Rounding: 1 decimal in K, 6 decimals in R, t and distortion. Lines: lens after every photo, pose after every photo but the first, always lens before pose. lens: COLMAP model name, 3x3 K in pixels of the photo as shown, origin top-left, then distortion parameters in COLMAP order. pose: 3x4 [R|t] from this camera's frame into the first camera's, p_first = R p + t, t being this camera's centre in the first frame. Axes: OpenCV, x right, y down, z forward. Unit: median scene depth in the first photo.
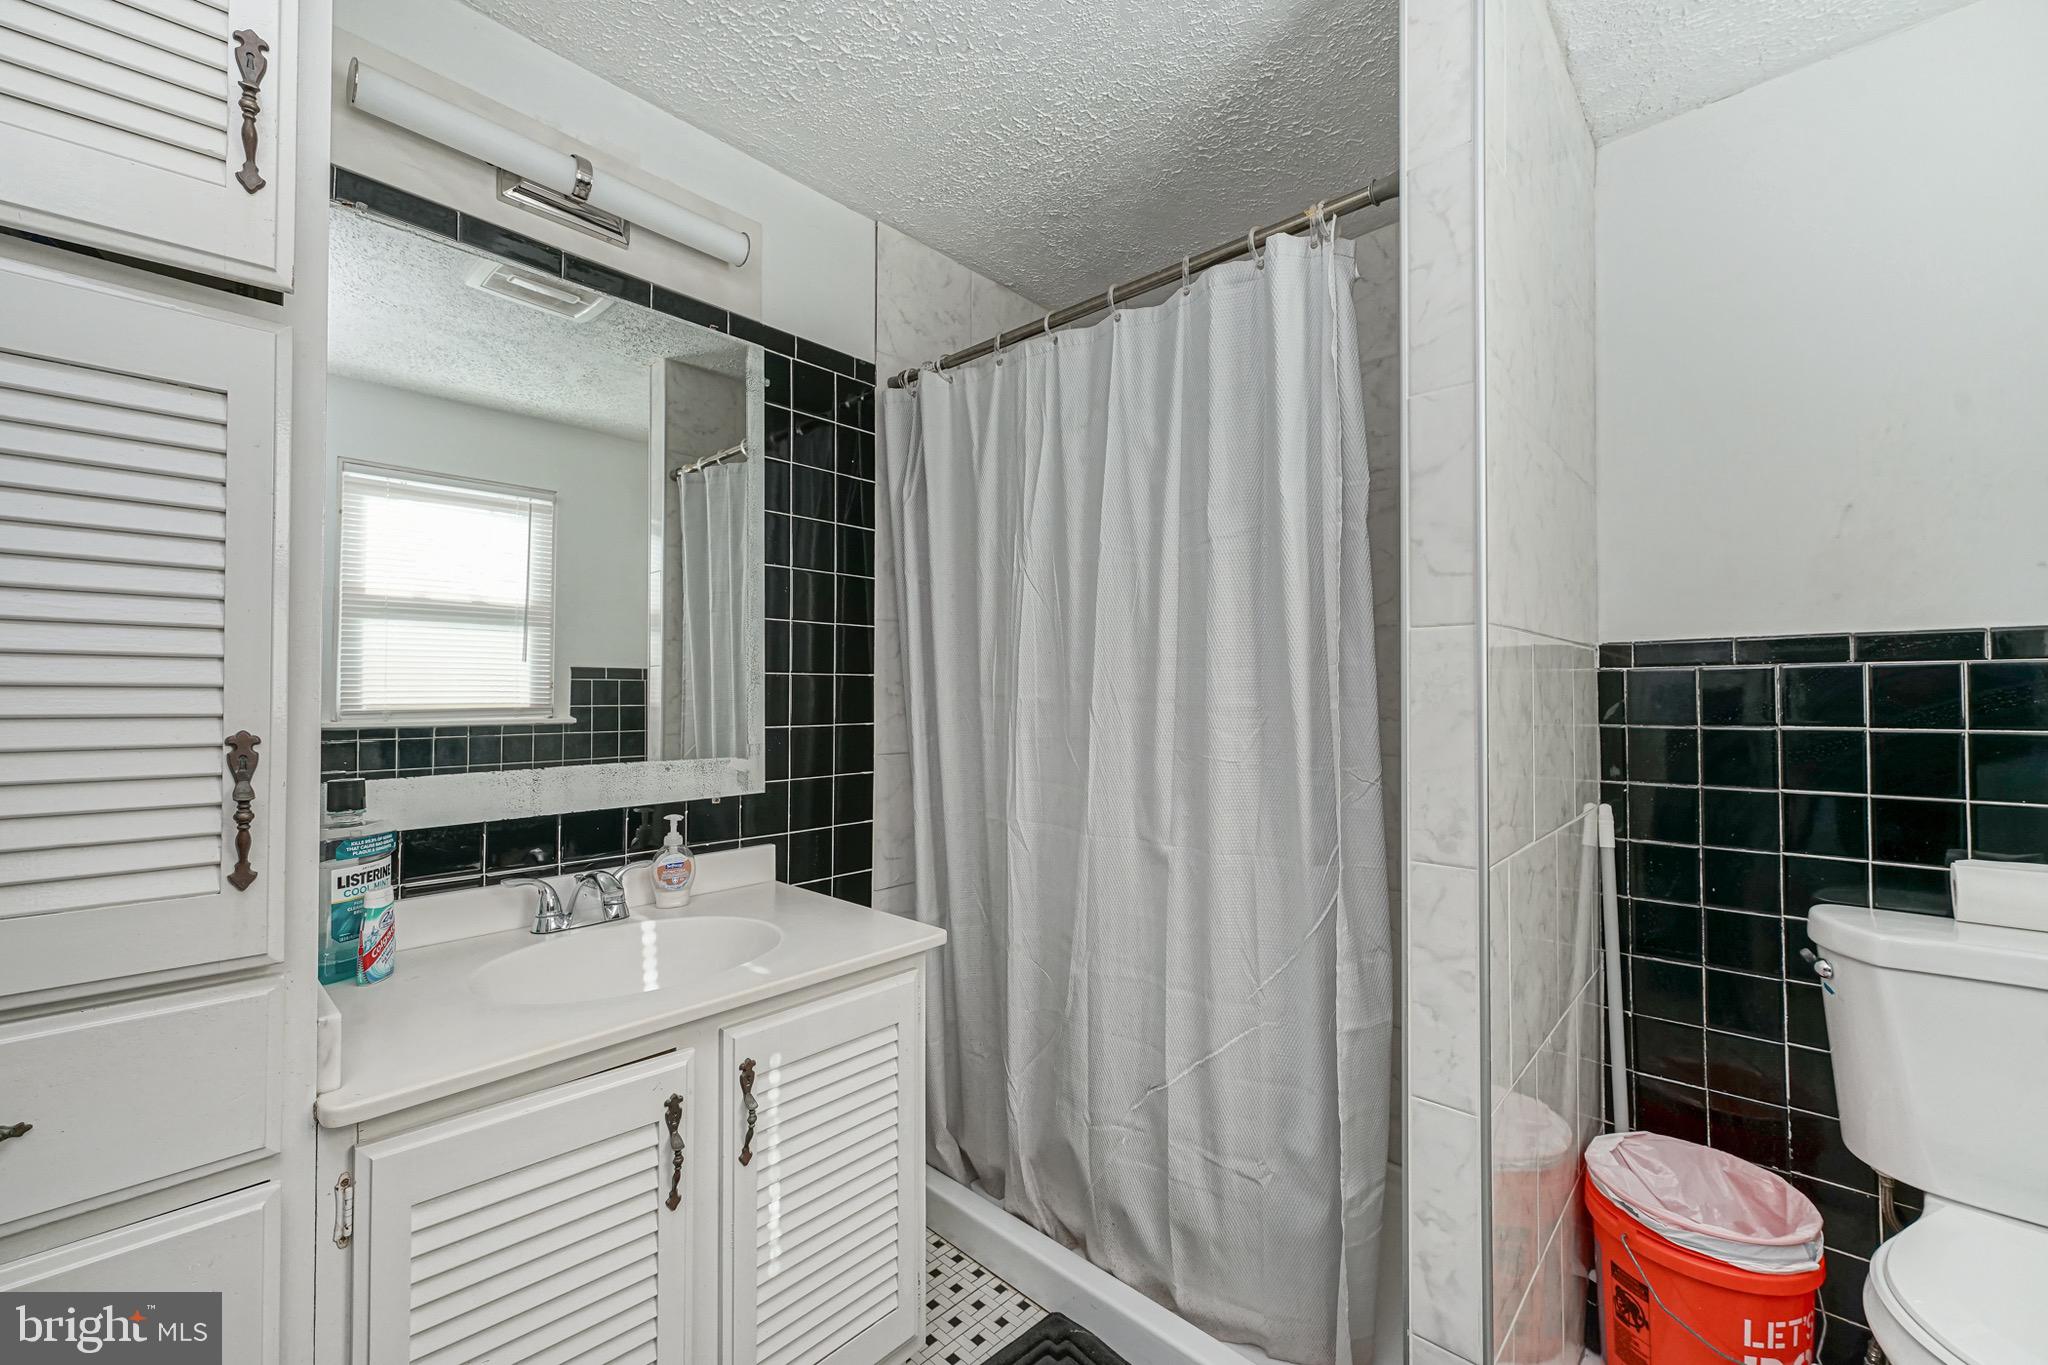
lens RADIAL K [[823.0, 0, 1026.8], [0, 823.0, 697.3], [0, 0, 1]] dist [-0.000270, 0.000195]
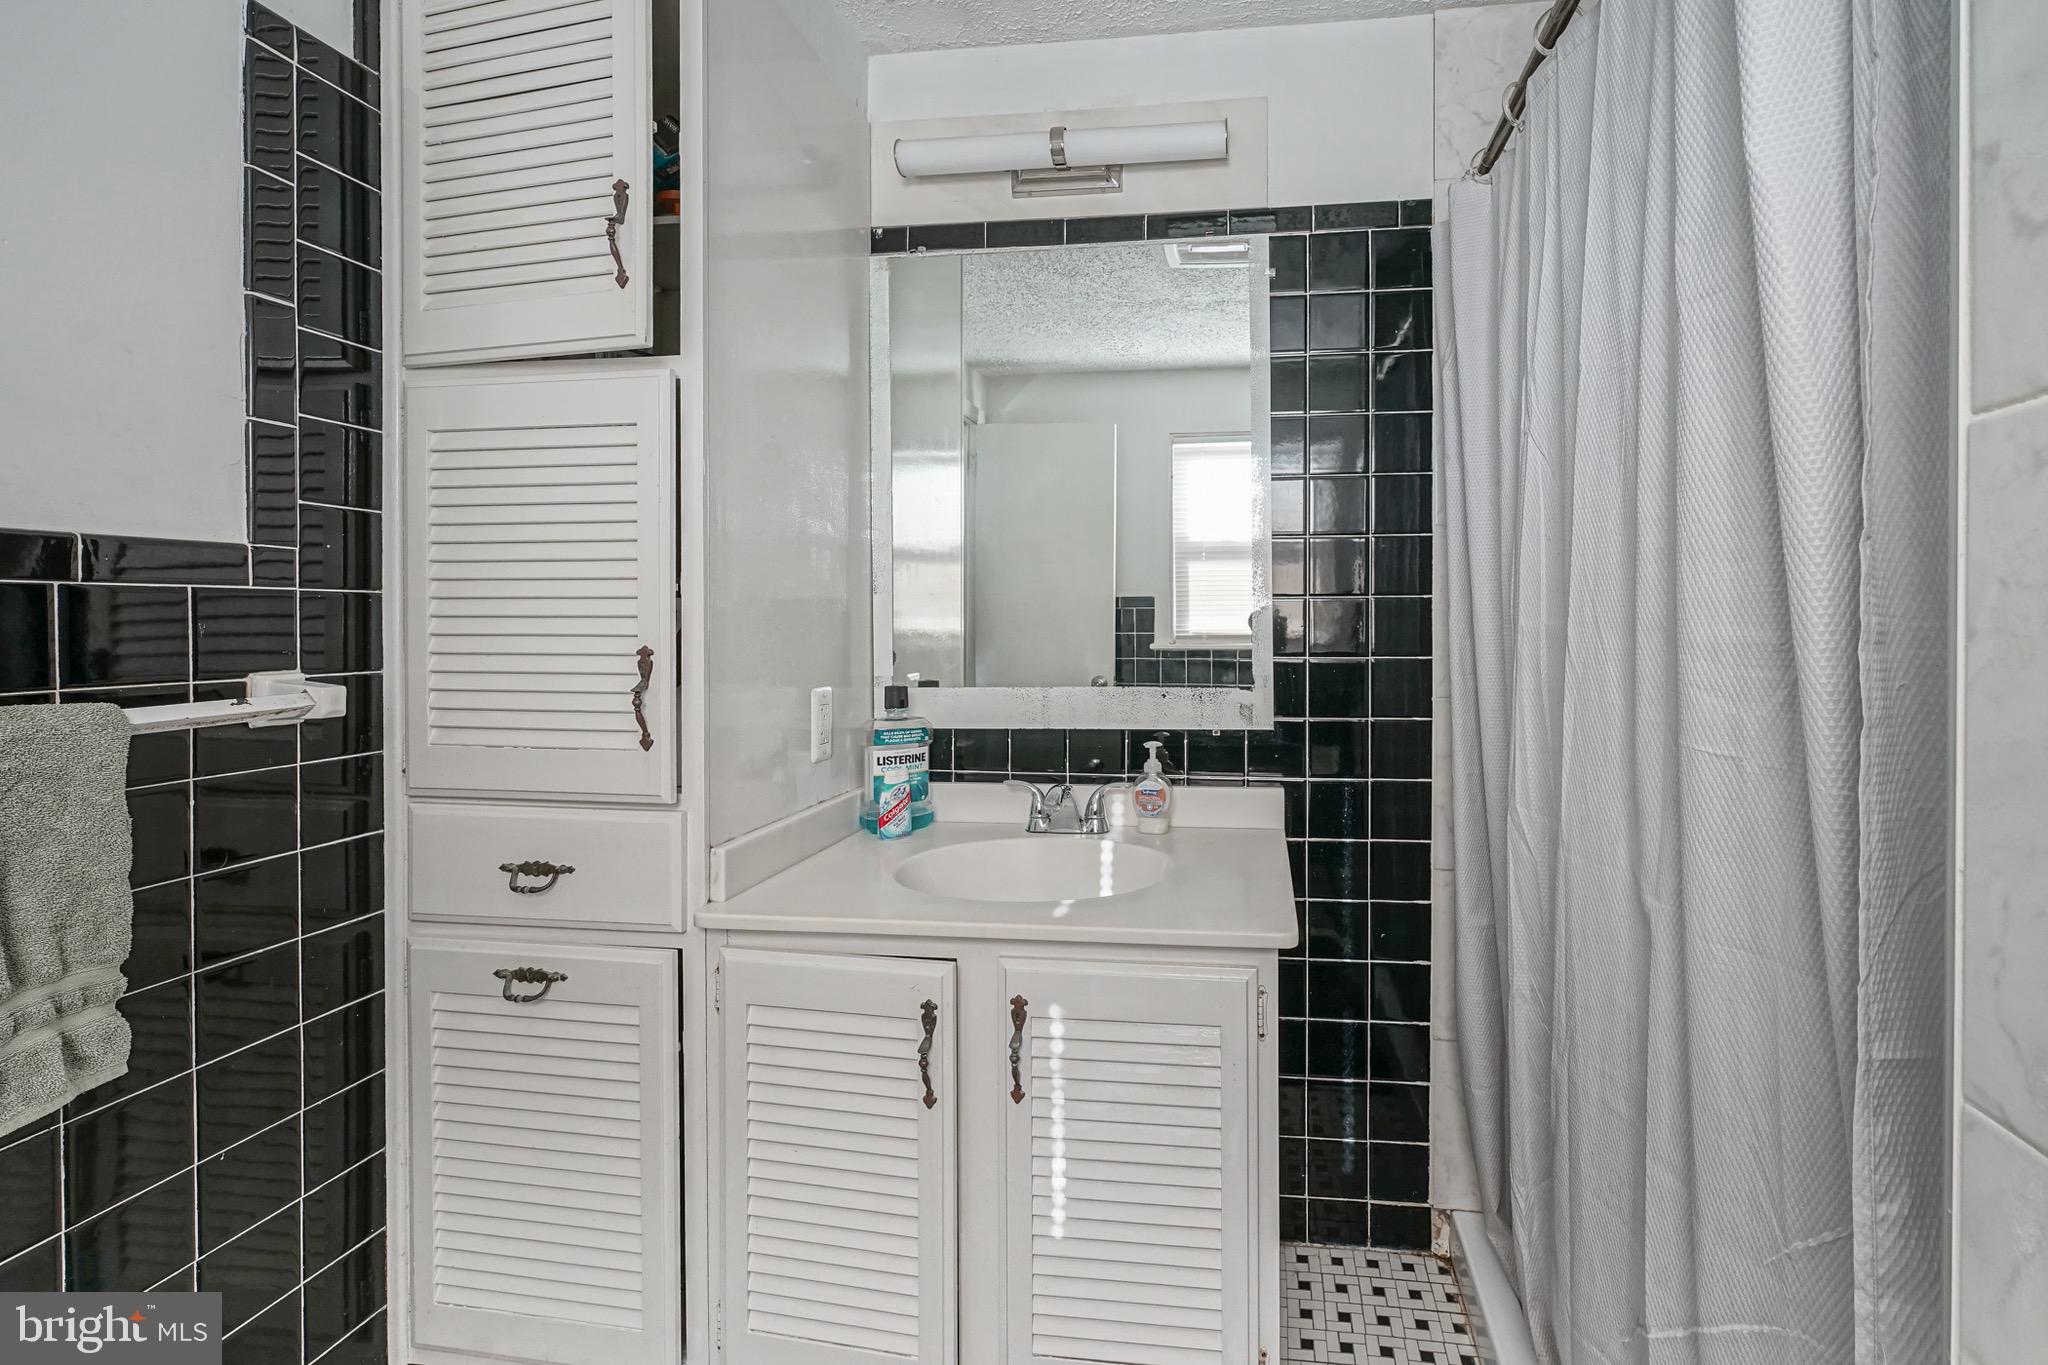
lens RADIAL K [[834.8, 0, 1025.2], [0, 834.8, 635.7], [0, 0, 1]] dist [-0.000370, 0.000033]
pose [[0.588671, 0.011477, -0.808292, 0.351766], [-0.001075, 0.999909, 0.013416, 0.000690], [0.808372, -0.007029, 0.588630, 0.329826]]
